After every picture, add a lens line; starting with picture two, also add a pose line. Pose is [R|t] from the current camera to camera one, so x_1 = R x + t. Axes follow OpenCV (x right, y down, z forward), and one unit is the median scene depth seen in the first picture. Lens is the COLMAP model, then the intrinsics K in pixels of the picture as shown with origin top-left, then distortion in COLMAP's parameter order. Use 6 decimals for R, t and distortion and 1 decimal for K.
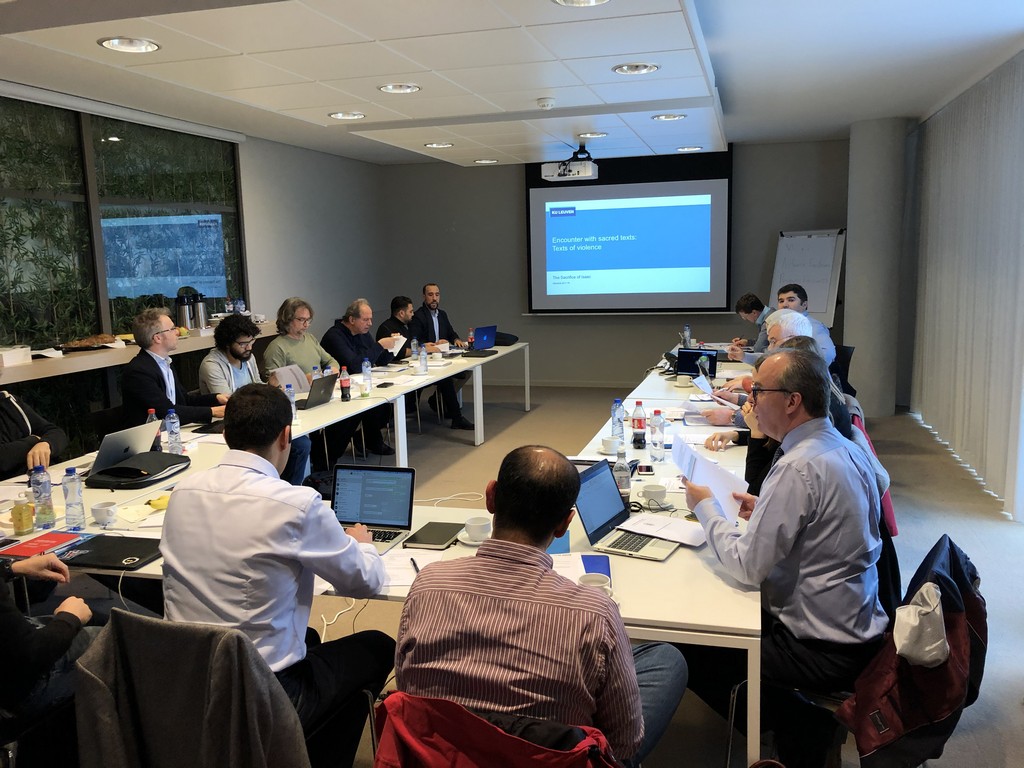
lens RADIAL K [[829.2, 0, 525.2], [0, 829.2, 384.3], [0, 0, 1]] dist [0.023283, -0.023484]
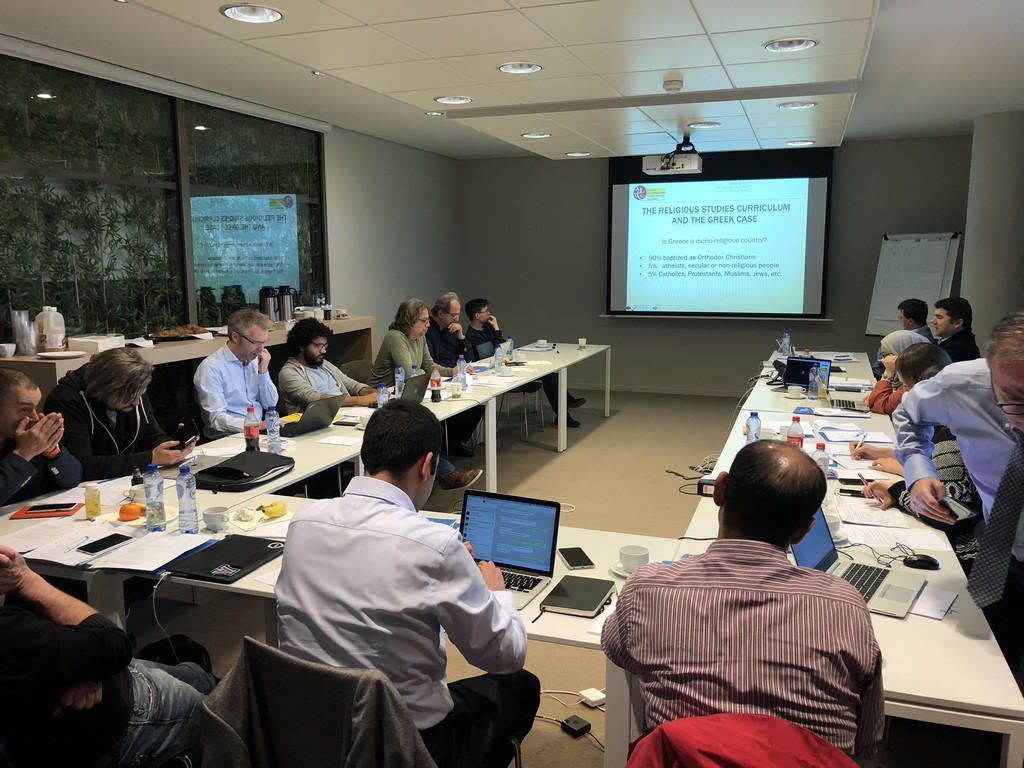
lens RADIAL K [[829.2, 0, 507.1], [0, 829.2, 389.8], [0, 0, 1]] dist [0.023283, -0.023484]
pose [[0.996573, 0.033078, -0.075815, -0.054282], [-0.032648, 0.999443, 0.006900, -0.002344], [0.076001, -0.004401, 0.997098, 0.048179]]
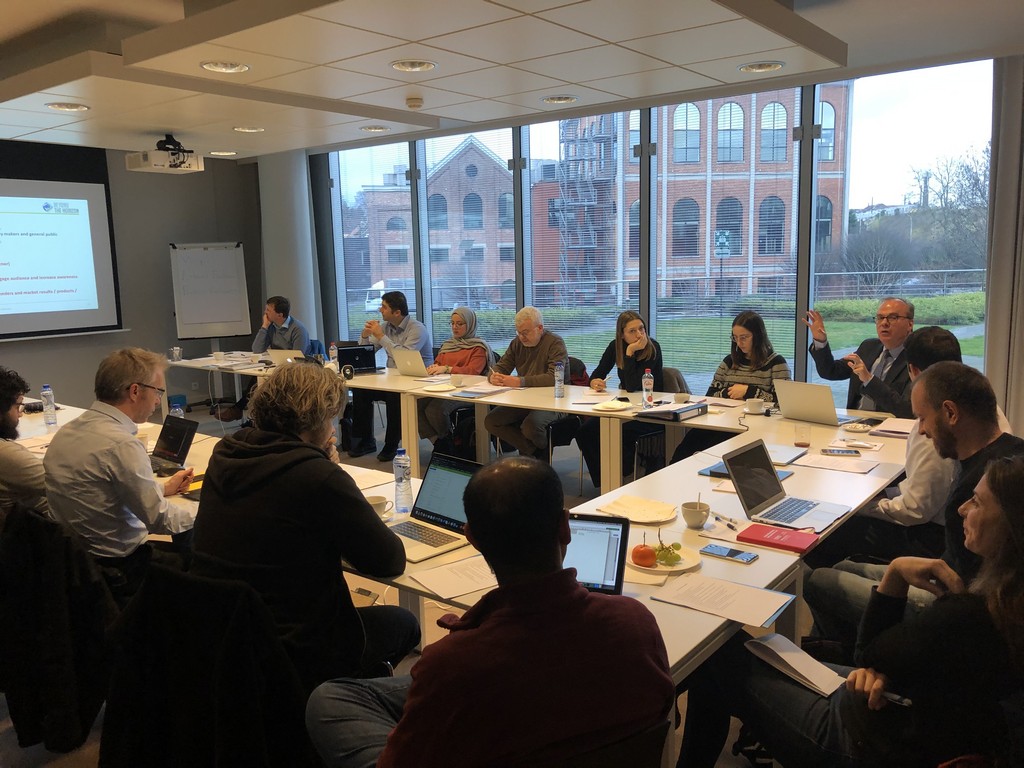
lens RADIAL K [[829.2, 0, 510.7], [0, 829.2, 378.3], [0, 0, 1]] dist [0.023283, -0.023484]
pose [[0.386066, -0.117495, 0.914958, -0.639808], [0.156027, 0.985882, 0.060767, -0.032746], [-0.909180, 0.119298, 0.398948, 0.365619]]
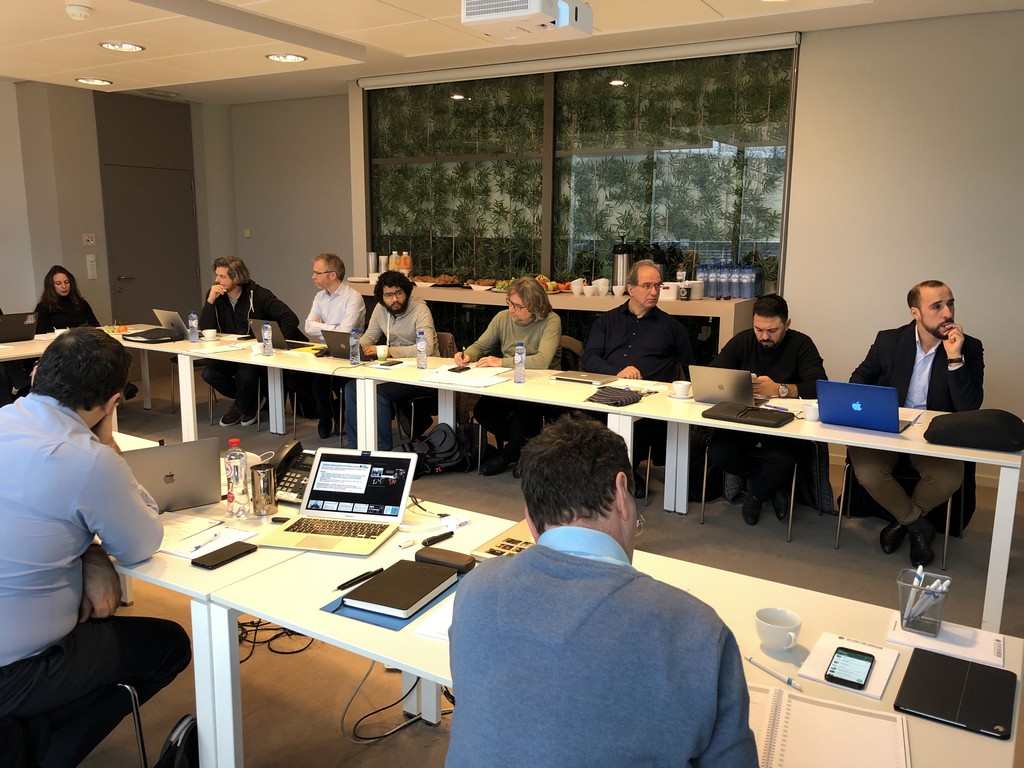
lens RADIAL K [[829.2, 0, 513.9], [0, 829.2, 384.6], [0, 0, 1]] dist [0.023283, -0.023484]
pose [[-0.277723, 0.203987, -0.938754, 0.515434], [-0.146935, 0.956678, 0.251351, -0.185067], [0.949358, 0.207741, -0.235719, 1.170160]]
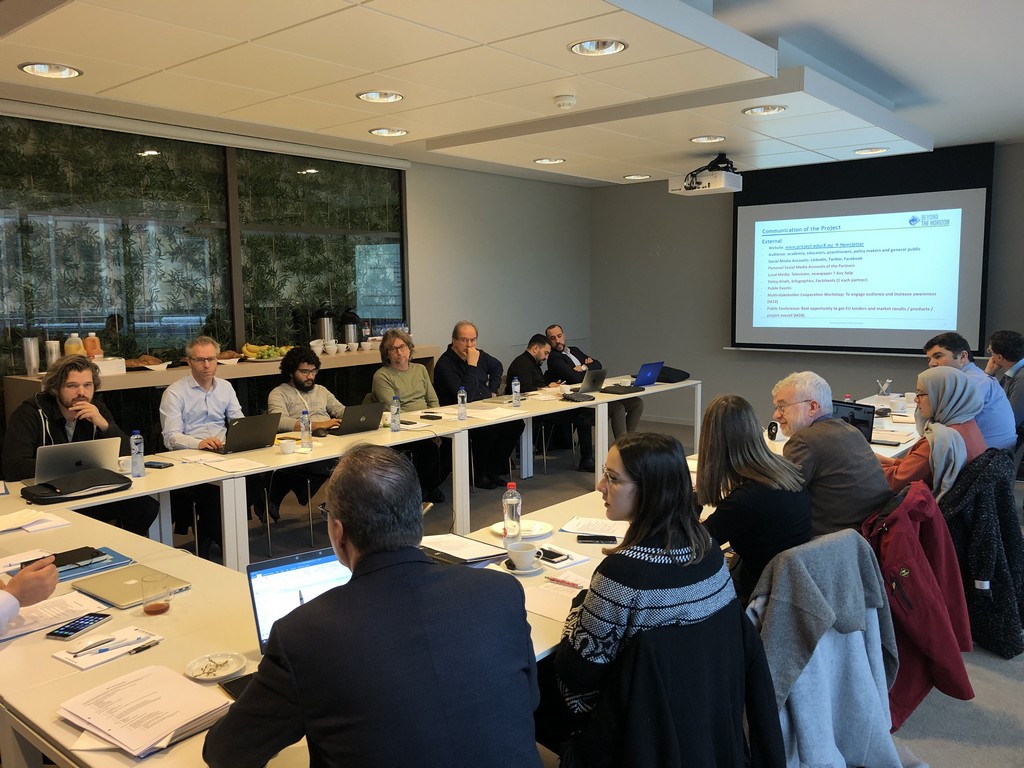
lens RADIAL K [[829.2, 0, 510.3], [0, 829.2, 385.0], [0, 0, 1]] dist [0.023283, -0.023484]
pose [[0.912673, 0.060307, -0.404217, 0.234744], [-0.072551, 0.997251, -0.015028, -0.023783], [0.402200, 0.043042, 0.914540, 0.152253]]
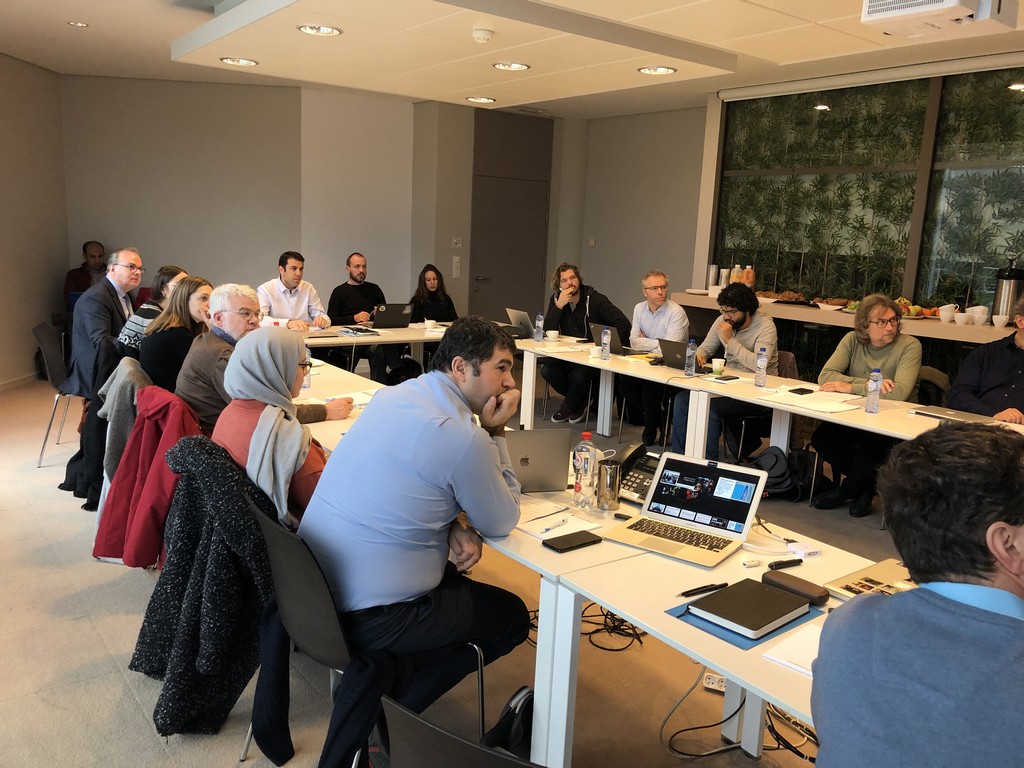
lens RADIAL K [[829.2, 0, 511.0], [0, 829.2, 383.3], [0, 0, 1]] dist [0.023283, -0.023484]
pose [[-0.619274, 0.139520, -0.772679, 0.523890], [-0.147203, 0.946007, 0.288795, -0.177040], [0.771253, 0.292584, -0.565300, 1.150737]]
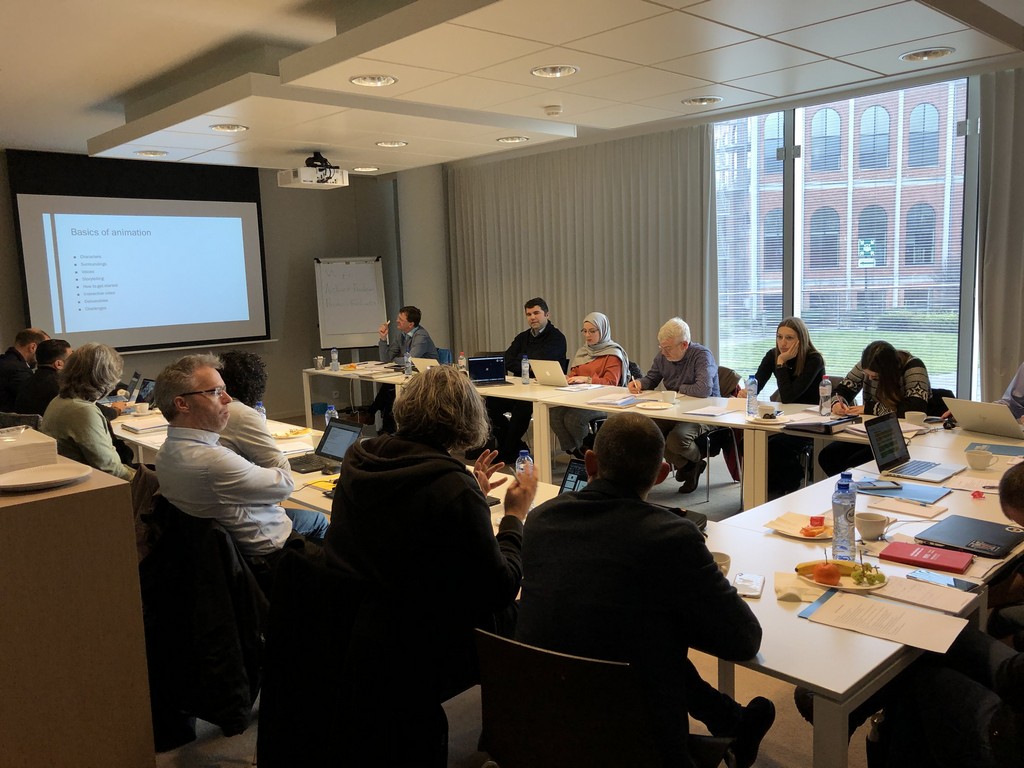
lens RADIAL K [[829.2, 0, 507.1], [0, 829.2, 383.4], [0, 0, 1]] dist [0.023283, -0.023484]
pose [[0.523843, -0.102440, 0.845632, -0.637045], [0.151807, 0.988077, 0.025656, -0.028618], [-0.838178, 0.114933, 0.533149, 0.377889]]
